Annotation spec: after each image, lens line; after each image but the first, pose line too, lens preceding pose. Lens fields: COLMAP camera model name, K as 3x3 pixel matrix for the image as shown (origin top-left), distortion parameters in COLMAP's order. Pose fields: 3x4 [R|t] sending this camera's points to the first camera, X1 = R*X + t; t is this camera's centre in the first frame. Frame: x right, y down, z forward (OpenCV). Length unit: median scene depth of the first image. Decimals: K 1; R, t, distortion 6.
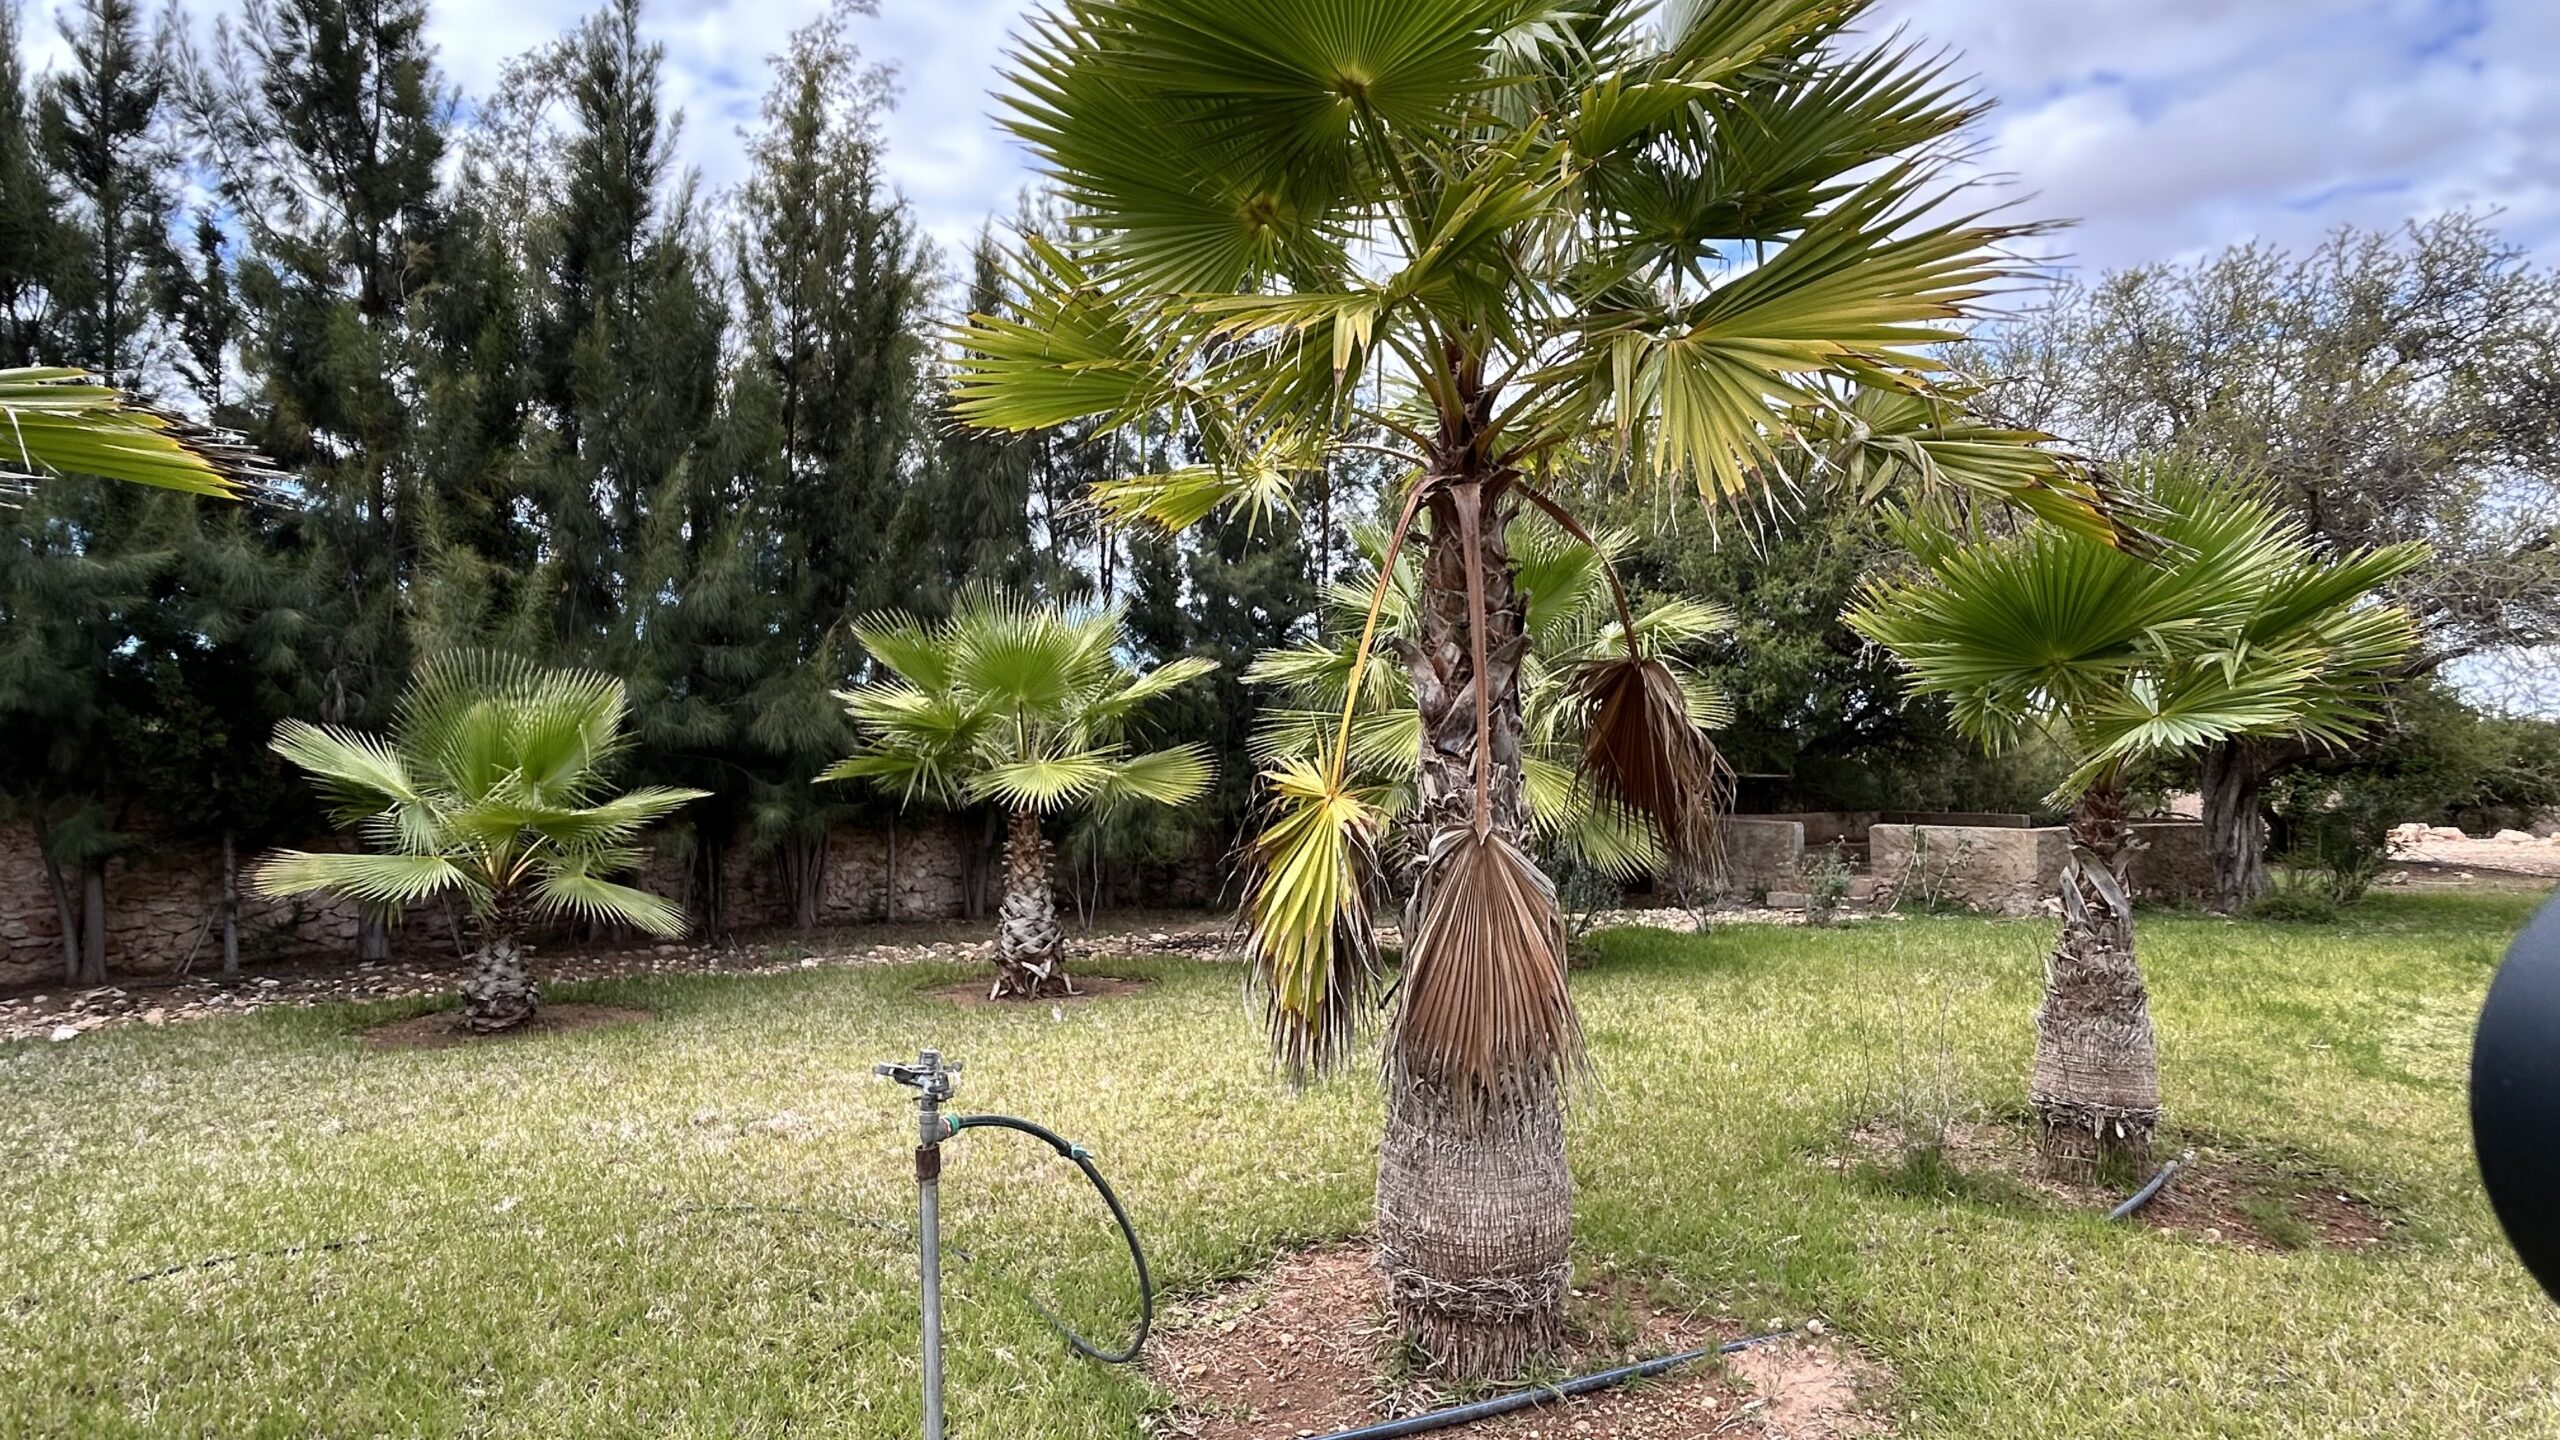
lens RADIAL K [[1364.1, 0, 1289.9], [0, 1364.1, 721.7], [0, 0, 1]] dist [-0.005161, 0.003053]
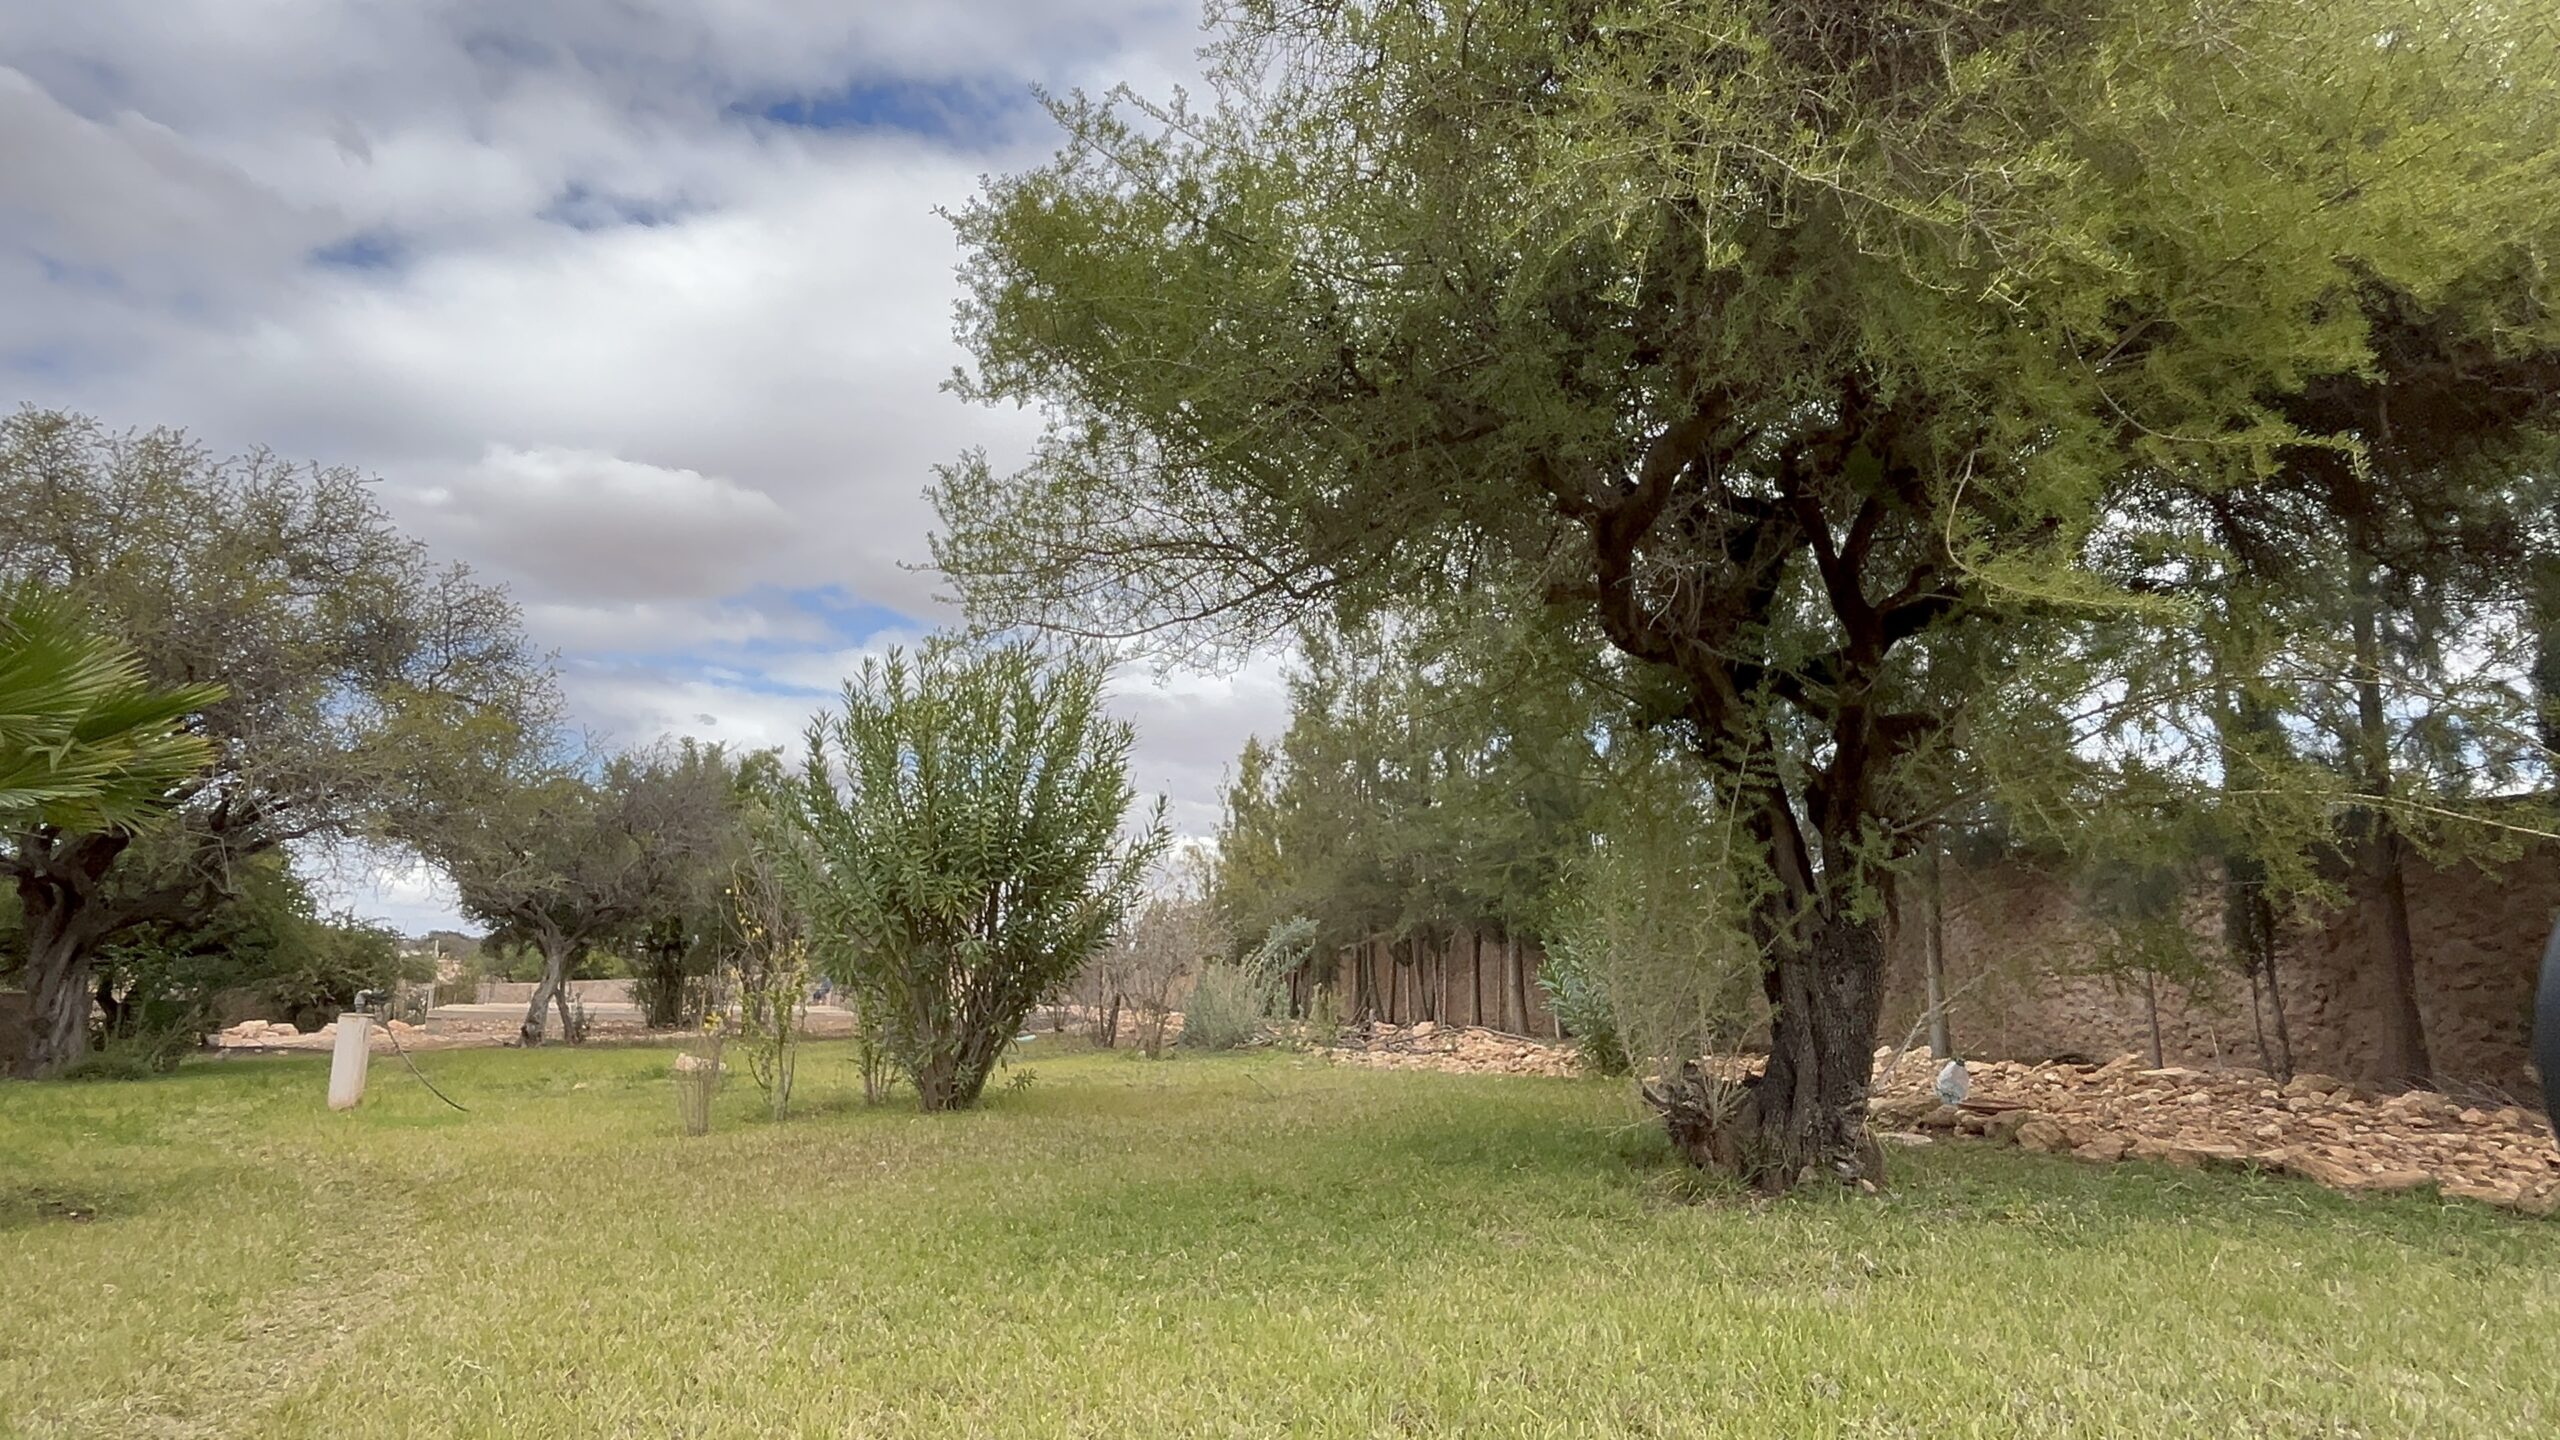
lens RADIAL K [[1466.5, 0, 1295.6], [0, 1466.5, 711.6], [0, 0, 1]] dist [-0.011804, 0.001600]
pose [[0.277705, 0.185706, 0.942546, -0.193309], [-0.036169, 0.982463, -0.182915, 0.094118], [-0.959985, 0.016705, 0.279552, -0.348518]]
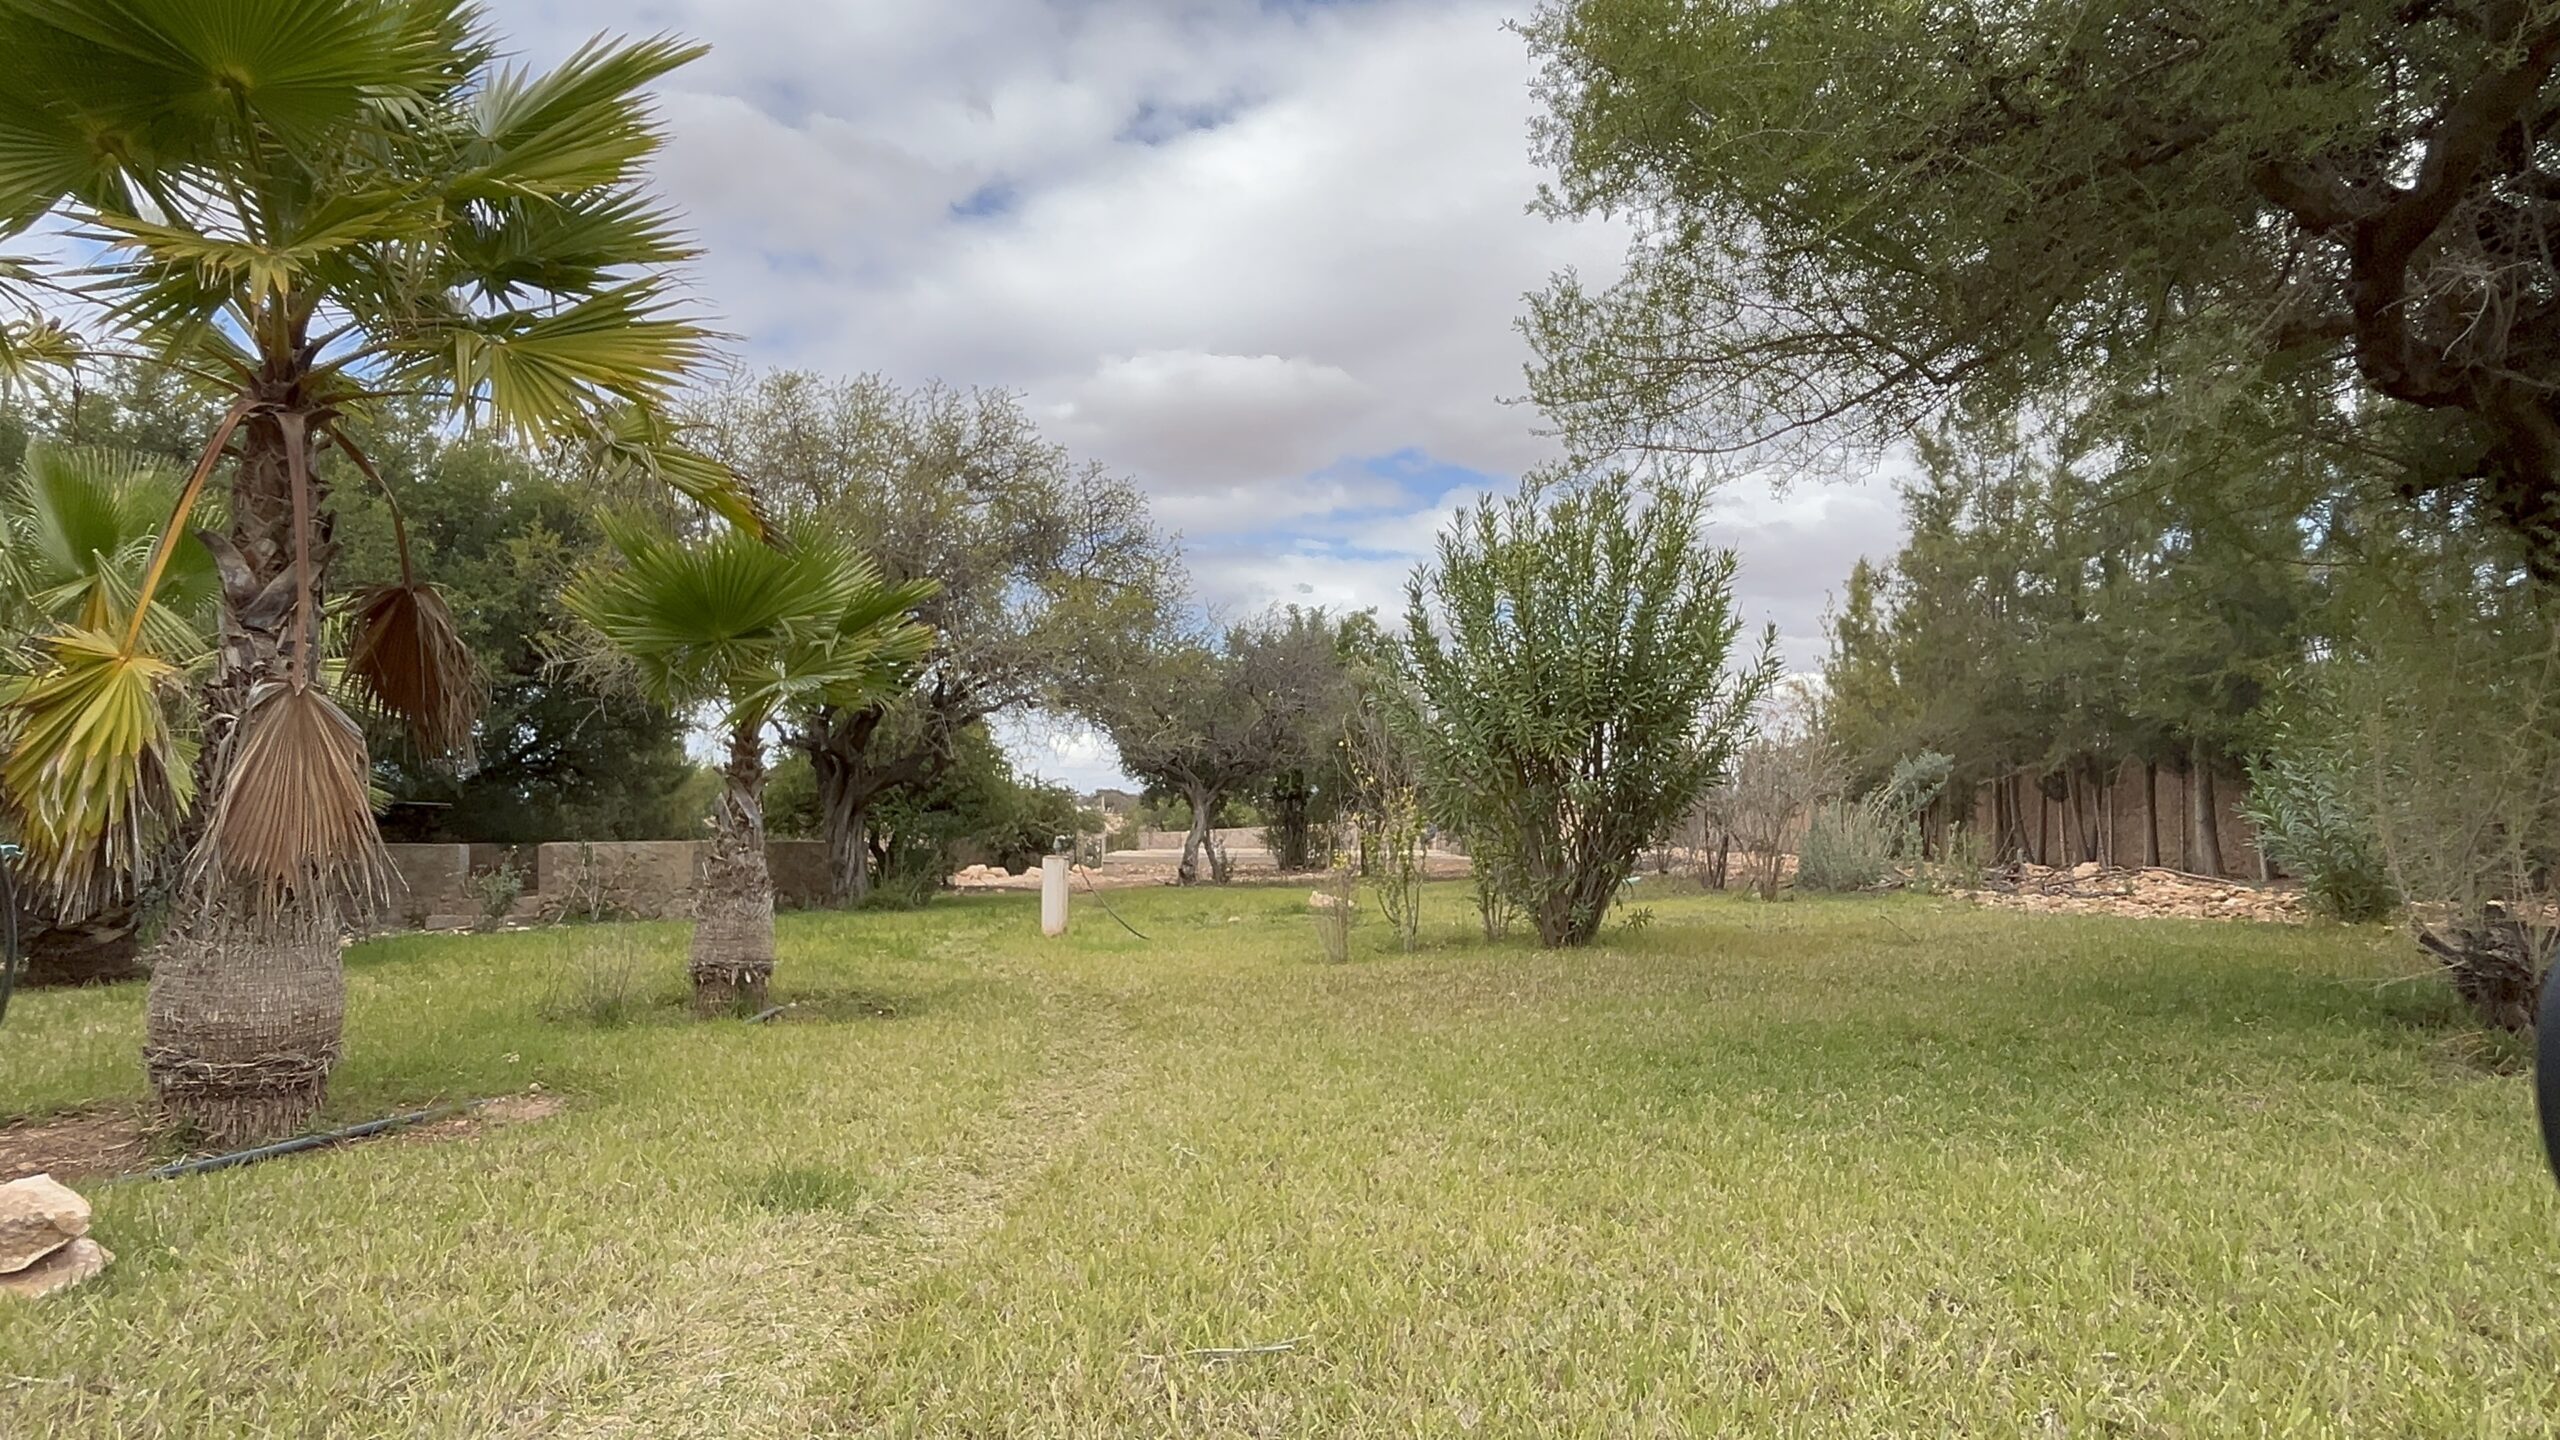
lens RADIAL K [[1466.5, 0, 1275.1], [0, 1466.5, 718.5], [0, 0, 1]] dist [-0.011804, 0.001600]
pose [[0.636626, 0.064283, 0.768489, -0.185018], [-0.023969, 0.997688, -0.063598, 0.101320], [-0.770800, 0.022068, 0.636694, -0.322736]]
